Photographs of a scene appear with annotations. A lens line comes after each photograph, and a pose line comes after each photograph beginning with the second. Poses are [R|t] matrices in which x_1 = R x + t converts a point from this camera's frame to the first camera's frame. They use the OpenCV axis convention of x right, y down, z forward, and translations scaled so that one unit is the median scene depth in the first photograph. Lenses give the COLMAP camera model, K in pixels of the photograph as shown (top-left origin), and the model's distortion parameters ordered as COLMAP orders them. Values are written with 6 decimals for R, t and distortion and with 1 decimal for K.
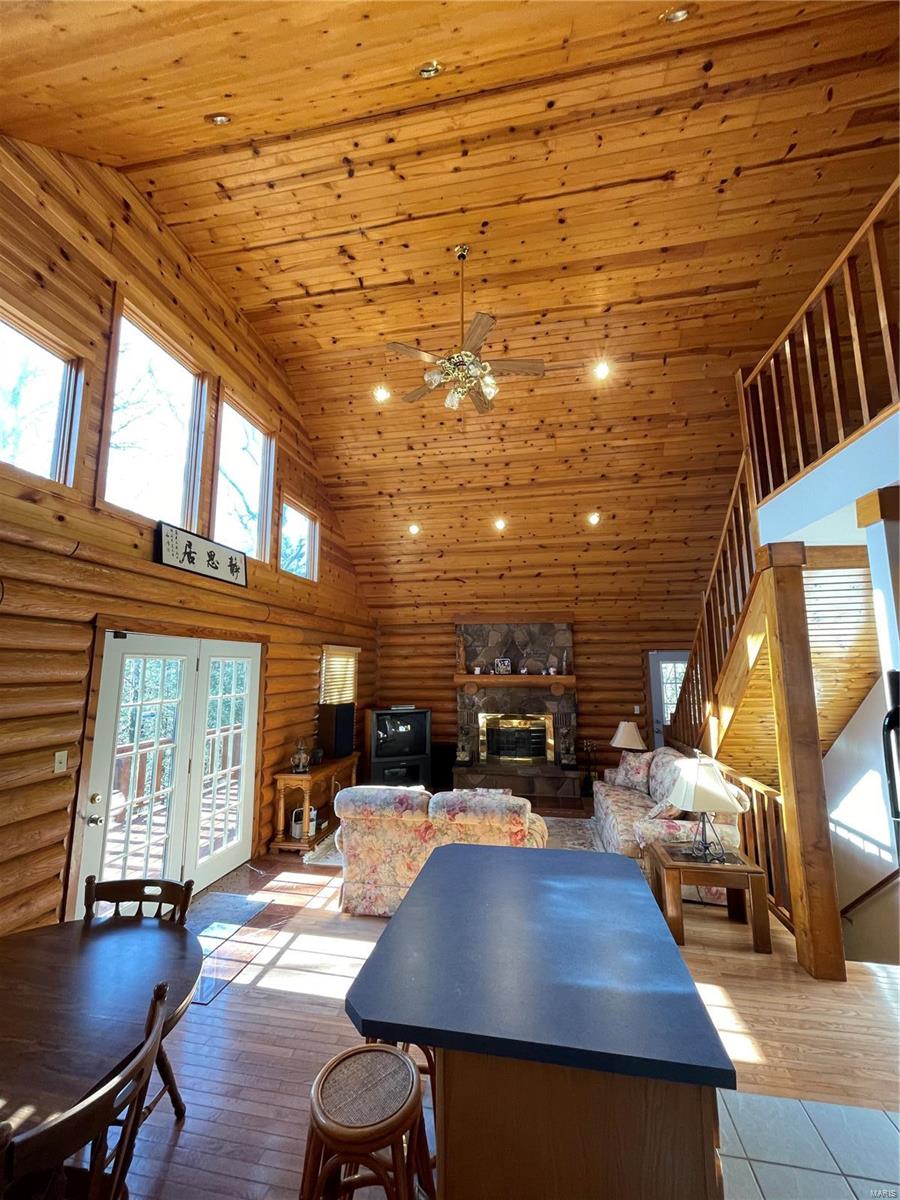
lens RADIAL K [[483.7, 0, 451.1], [0, 483.7, 597.4], [0, 0, 1]] dist [0.001095, 0.000041]
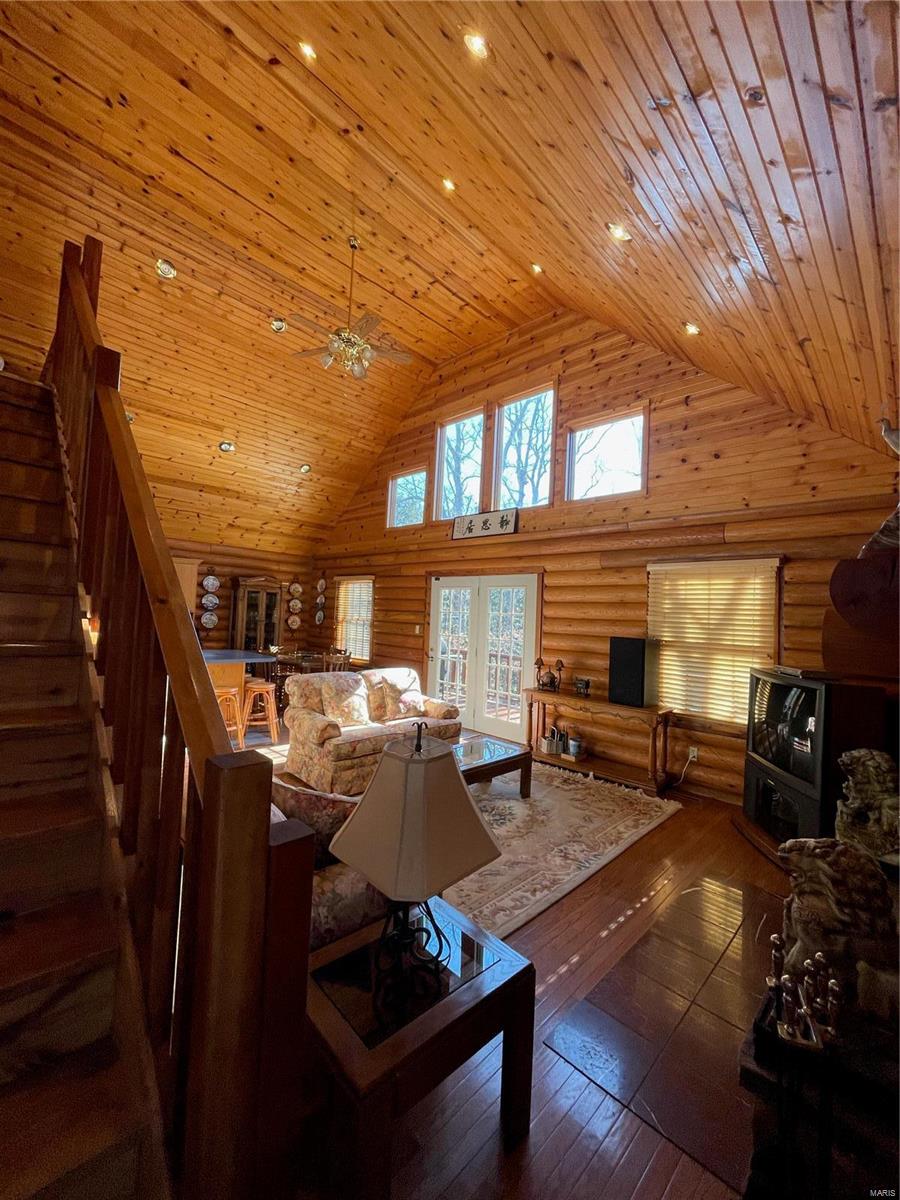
lens RADIAL K [[483.7, 0, 450.6], [0, 483.7, 596.8], [0, 0, 1]] dist [0.001095, 0.000041]
pose [[-0.559747, -0.051905, -0.827036, 0.804561], [0.073304, 0.991022, -0.111810, 0.304572], [0.825415, -0.123210, -0.550917, 1.679458]]
